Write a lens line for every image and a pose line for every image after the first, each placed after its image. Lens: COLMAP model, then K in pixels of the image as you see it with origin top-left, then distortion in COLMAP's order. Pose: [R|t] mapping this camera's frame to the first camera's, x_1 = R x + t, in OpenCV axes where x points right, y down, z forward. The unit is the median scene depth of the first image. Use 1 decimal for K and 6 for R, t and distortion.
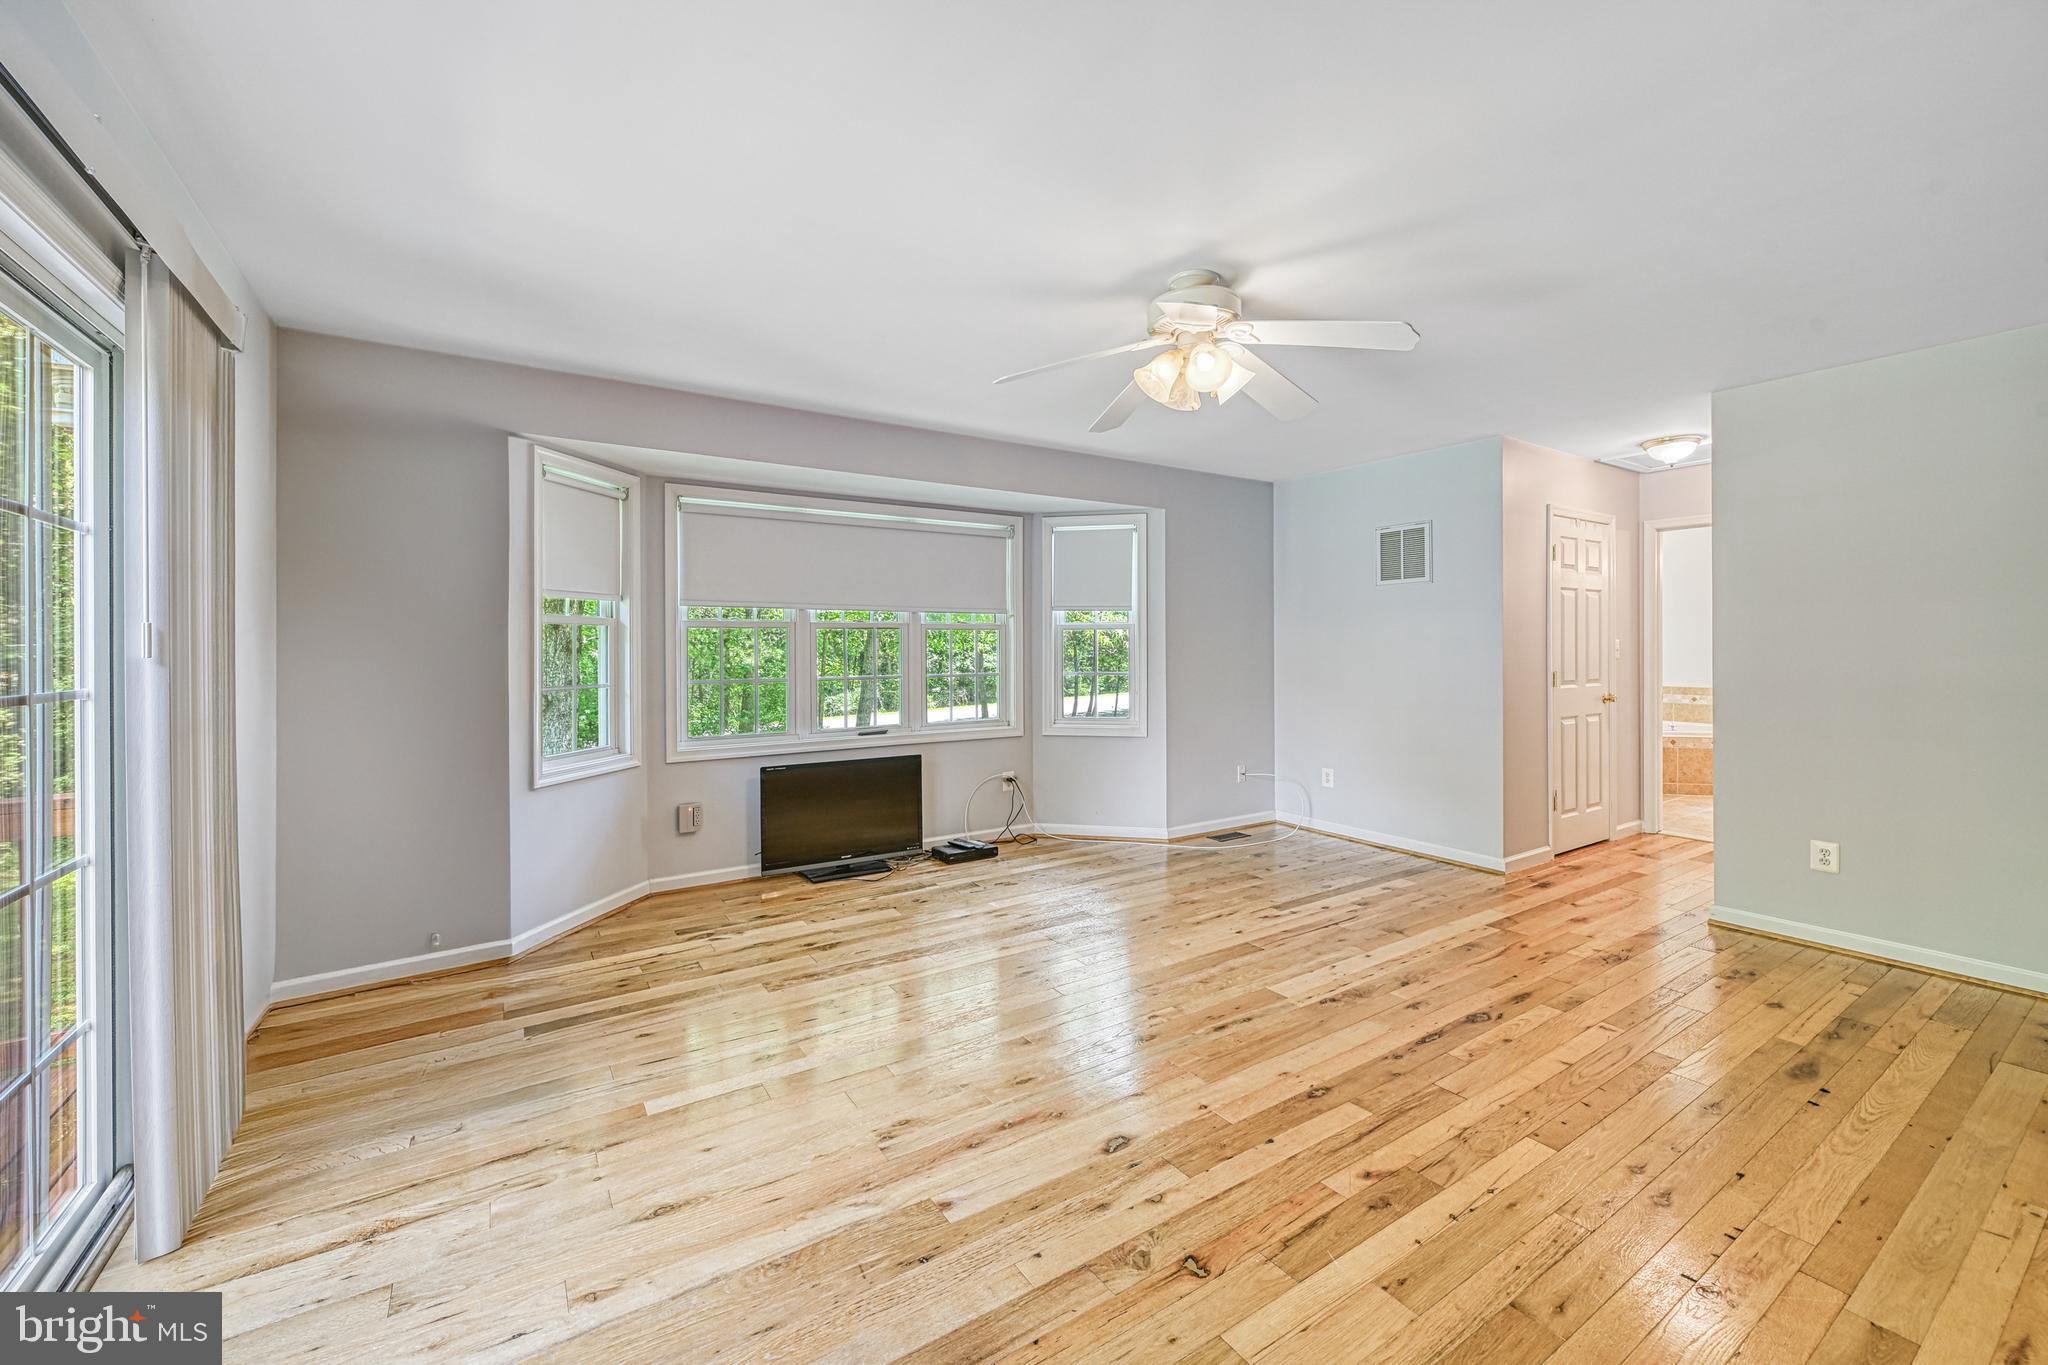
lens RADIAL K [[810.4, 0, 1019.6], [0, 810.4, 659.1], [0, 0, 1]] dist [-0.002759, -0.000478]
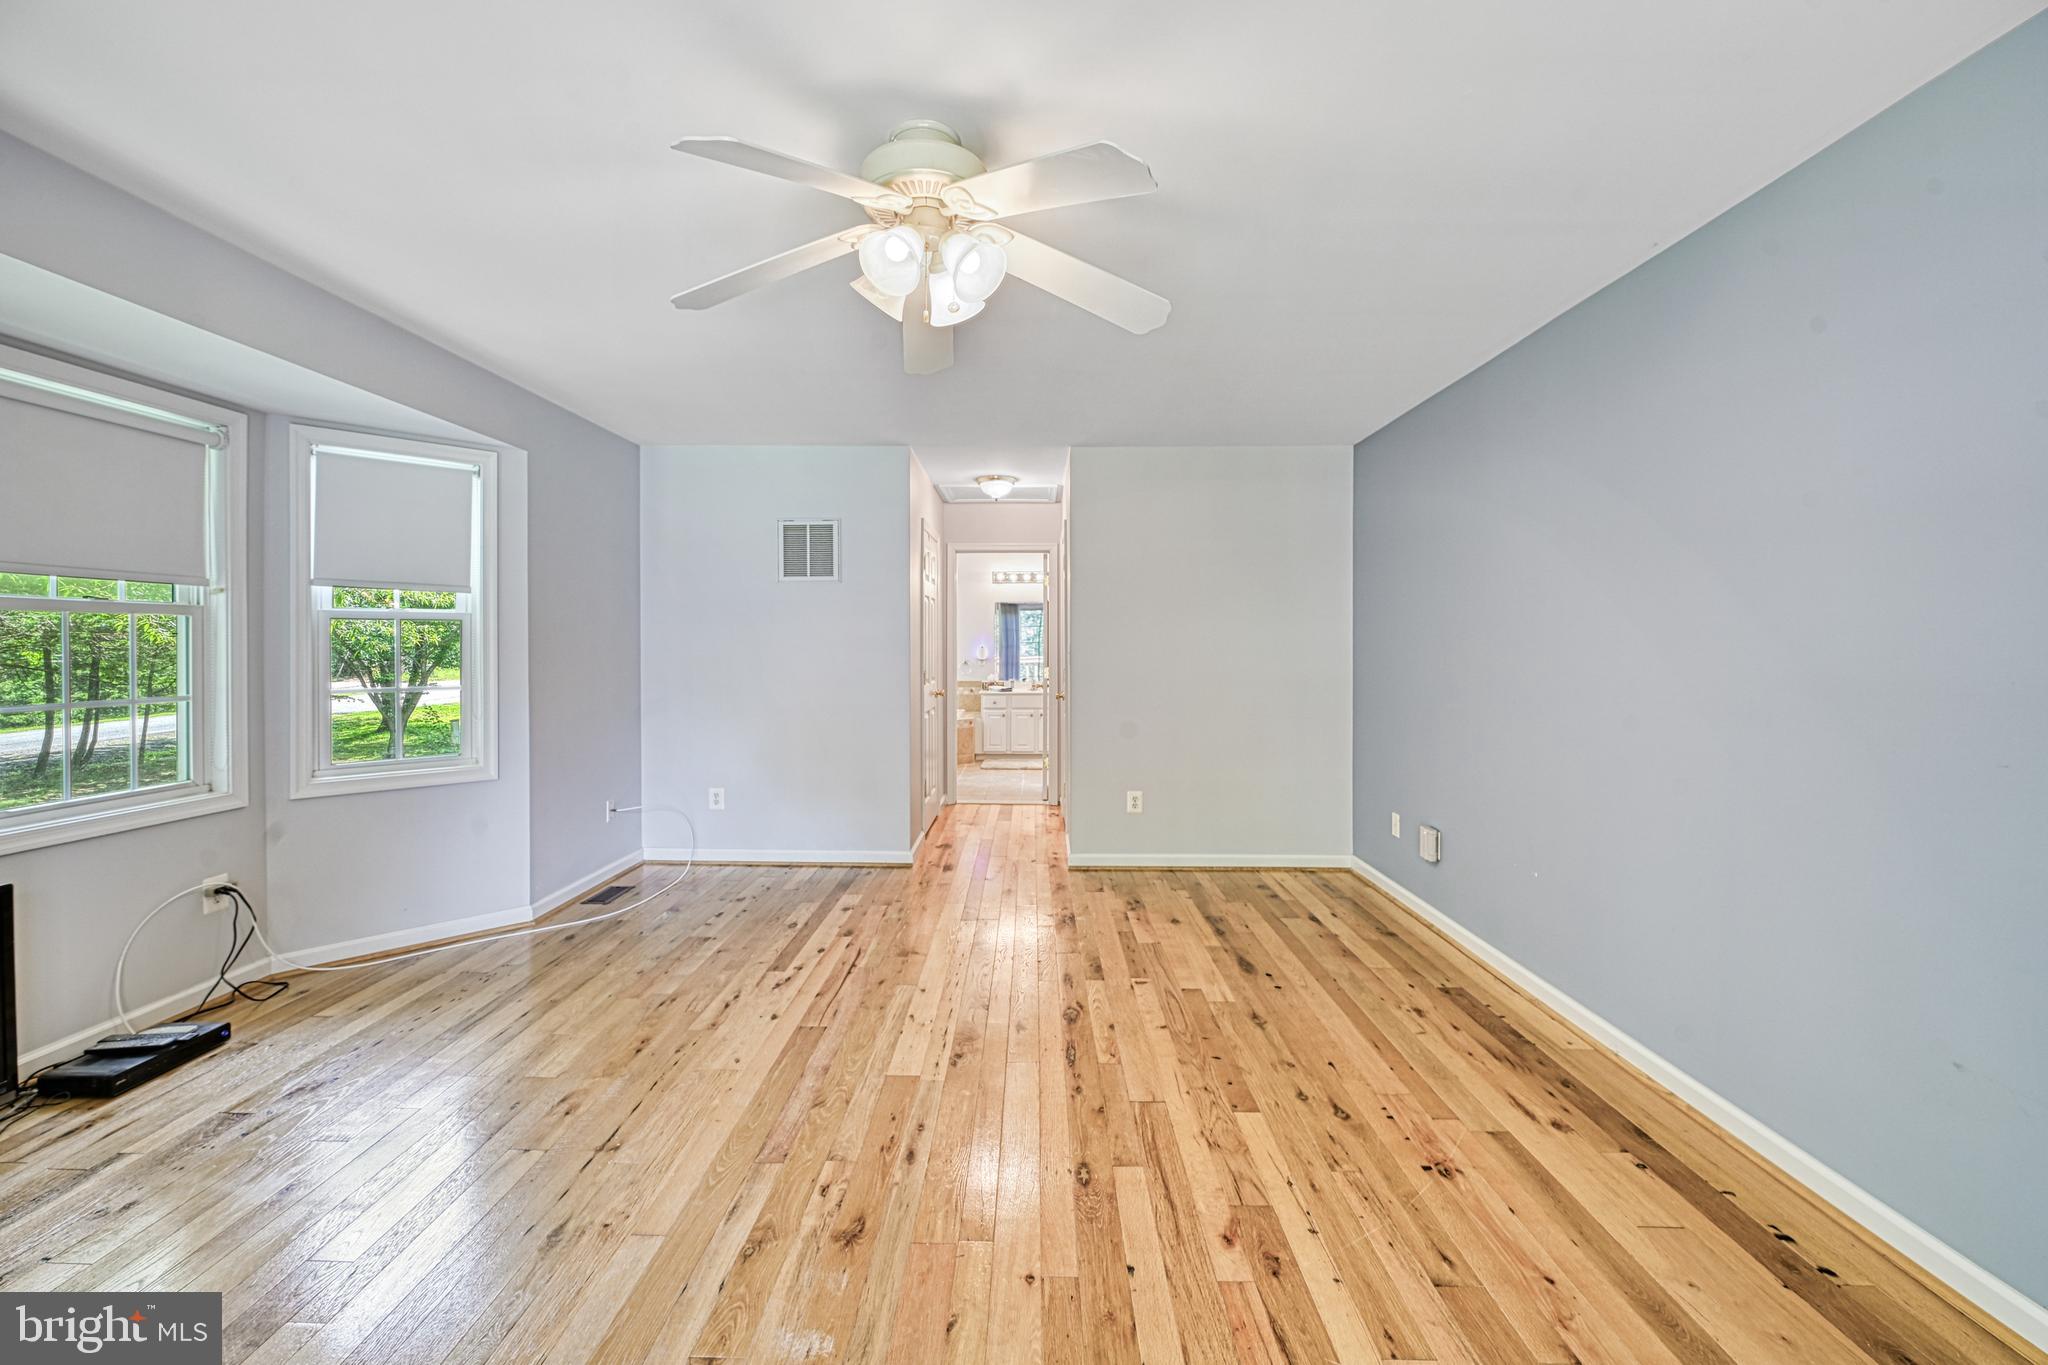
lens RADIAL K [[810.4, 0, 1019.6], [0, 810.4, 659.1], [0, 0, 1]] dist [-0.002759, -0.000478]
pose [[0.562760, -0.009563, 0.826565, -0.221450], [0.010268, 0.999937, 0.004578, -0.005715], [-0.826557, 0.005911, 0.562822, 0.348872]]
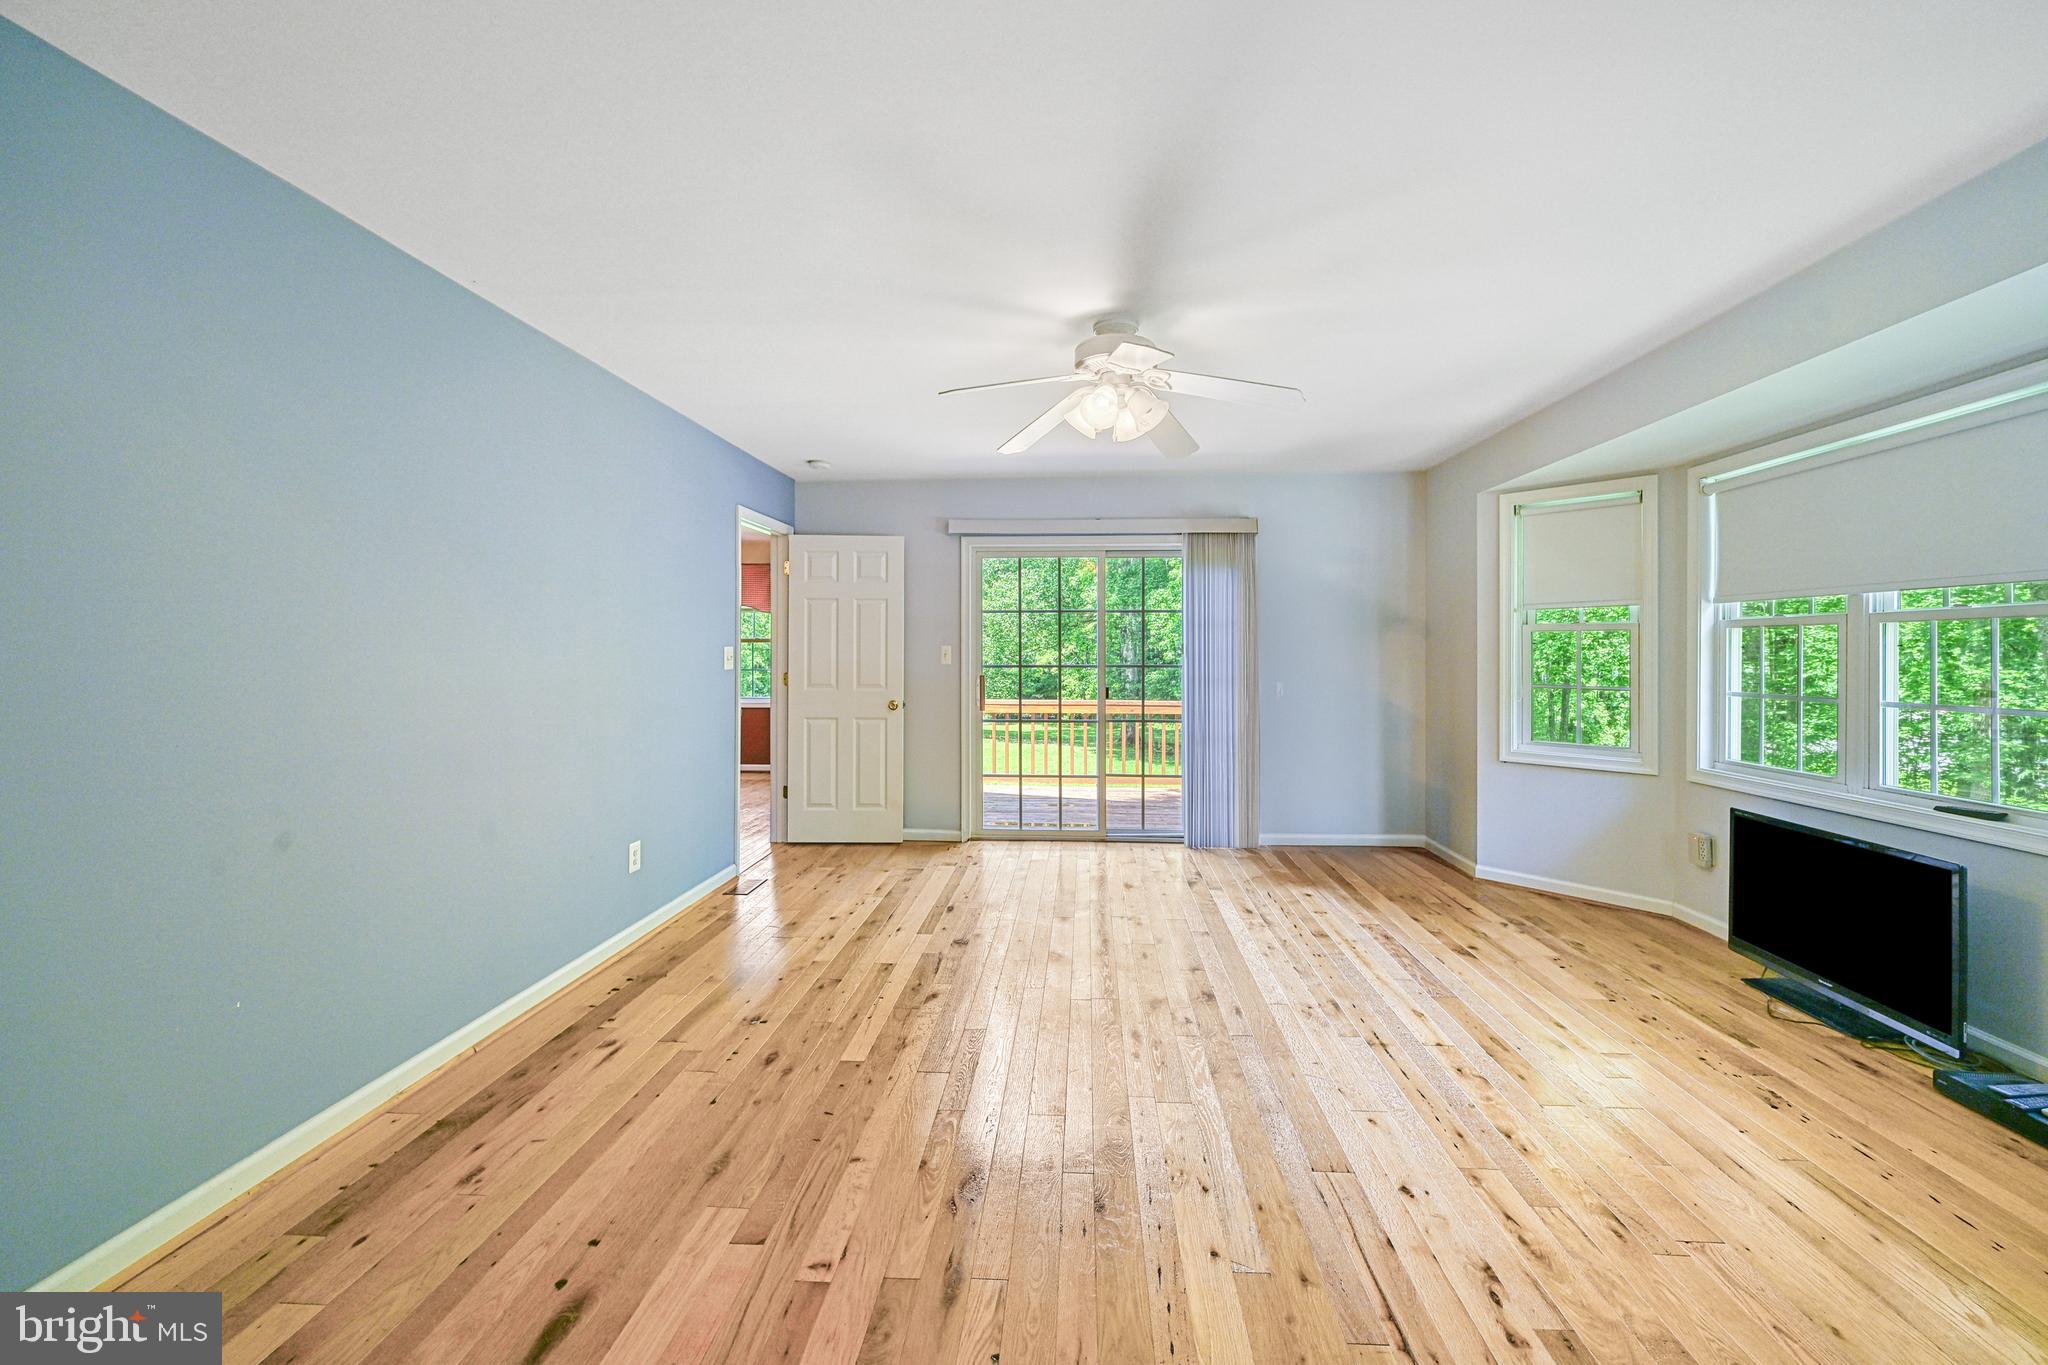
lens RADIAL K [[818.5, 0, 1033.9], [0, 818.5, 656.3], [0, 0, 1]] dist [-0.000832, -0.000035]
pose [[-0.597690, 0.006405, -0.801702, 0.796895], [-0.010993, 0.999809, 0.016184, -0.017301], [0.801652, 0.018486, -0.597505, 1.057758]]
